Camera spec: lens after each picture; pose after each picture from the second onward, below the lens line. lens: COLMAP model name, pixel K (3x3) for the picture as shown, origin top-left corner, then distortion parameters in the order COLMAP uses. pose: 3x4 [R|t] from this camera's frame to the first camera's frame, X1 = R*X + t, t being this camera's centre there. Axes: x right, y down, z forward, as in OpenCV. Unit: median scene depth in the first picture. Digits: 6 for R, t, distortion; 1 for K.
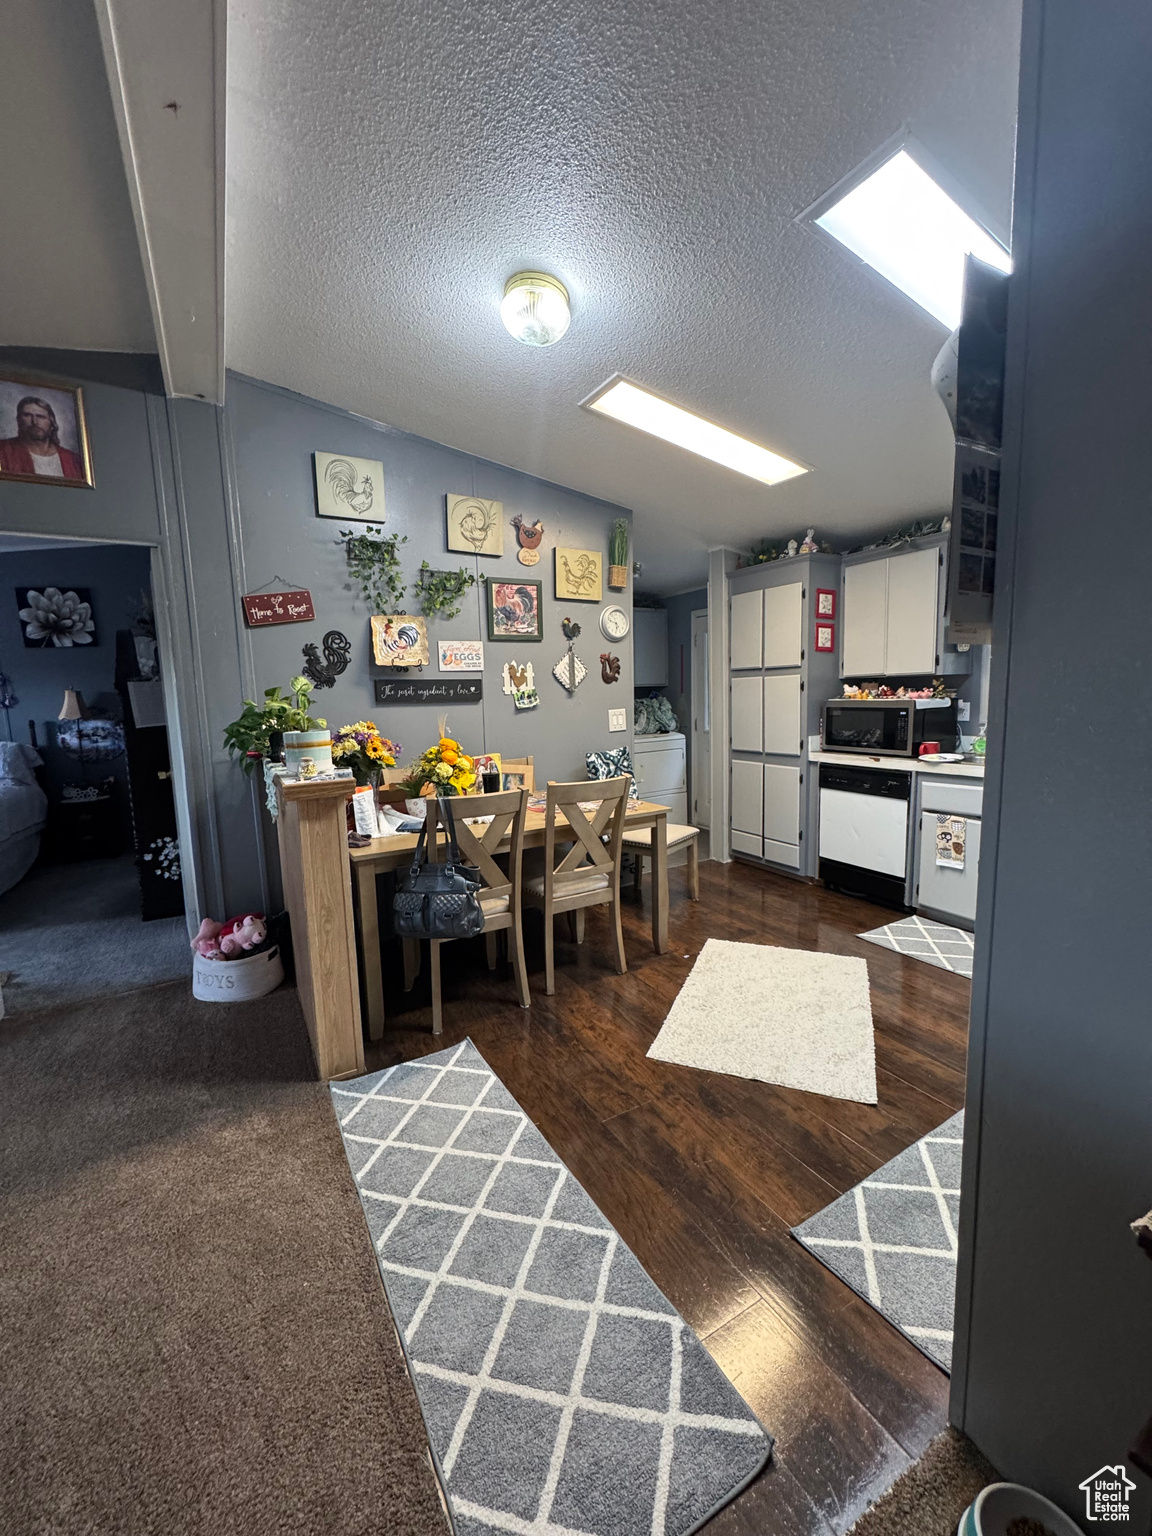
lens RADIAL K [[611.4, 0, 577.2], [0, 611.4, 767.5], [0, 0, 1]] dist [-0.004211, 0.000093]
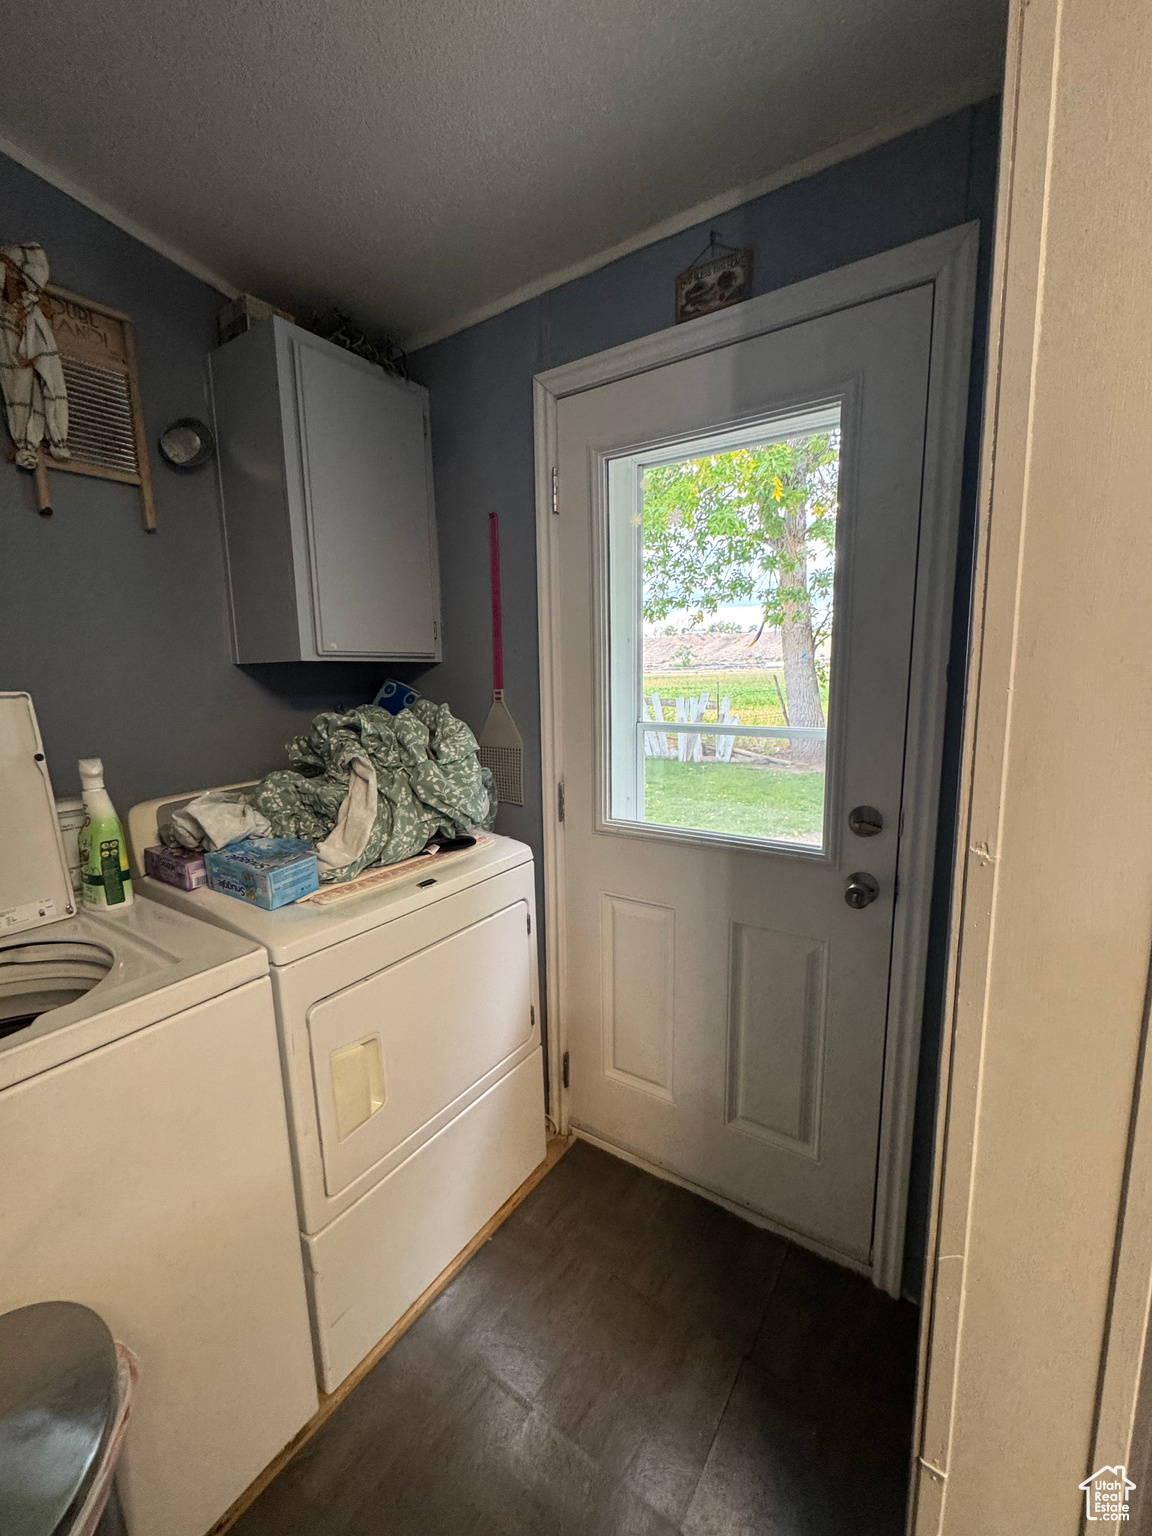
lens RADIAL K [[611.4, 0, 577.2], [0, 611.4, 767.5], [0, 0, 1]] dist [-0.004211, 0.000093]
pose [[0.896069, -0.053761, 0.440648, 0.117781], [0.046065, 0.998542, 0.028154, -0.139952], [-0.441519, -0.004929, 0.897238, 1.124580]]
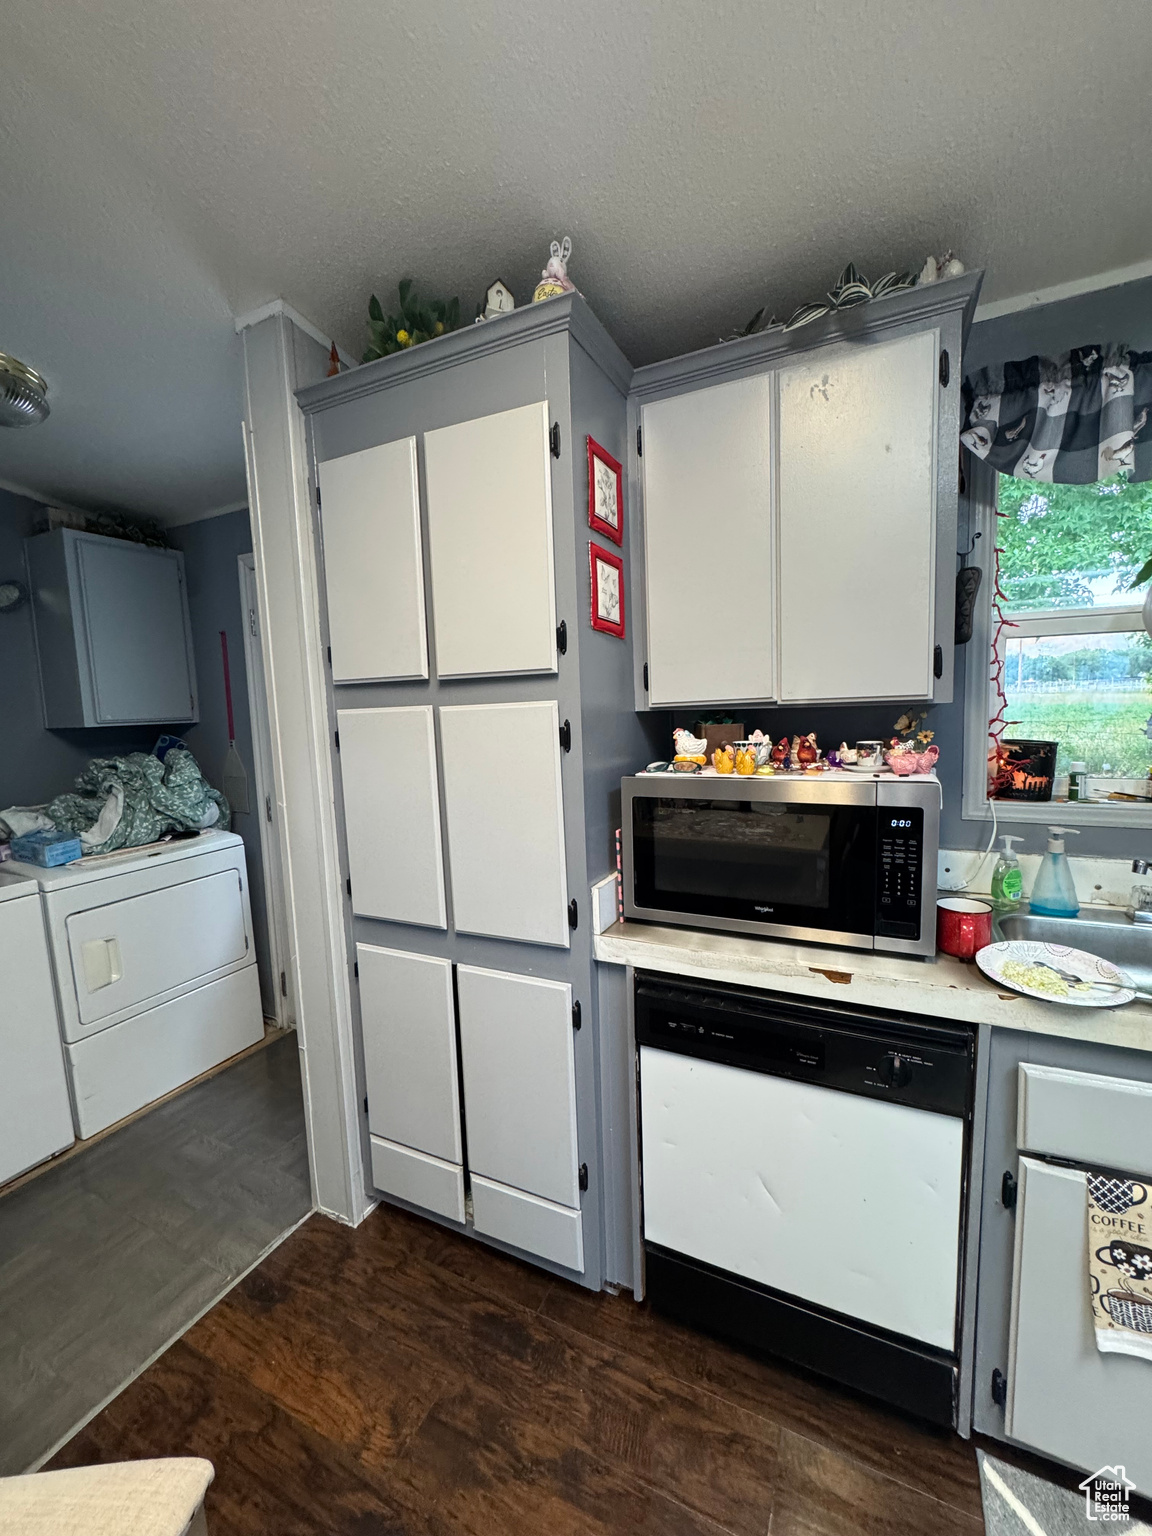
lens RADIAL K [[613.9, 0, 577.2], [0, 613.9, 766.1], [0, 0, 1]] dist [-0.004207, 0.000584]
pose [[0.827885, -0.057188, 0.557976, 0.199246], [0.079000, 0.996761, -0.015055, -0.115297], [-0.555307, 0.056544, 0.829721, 0.751060]]
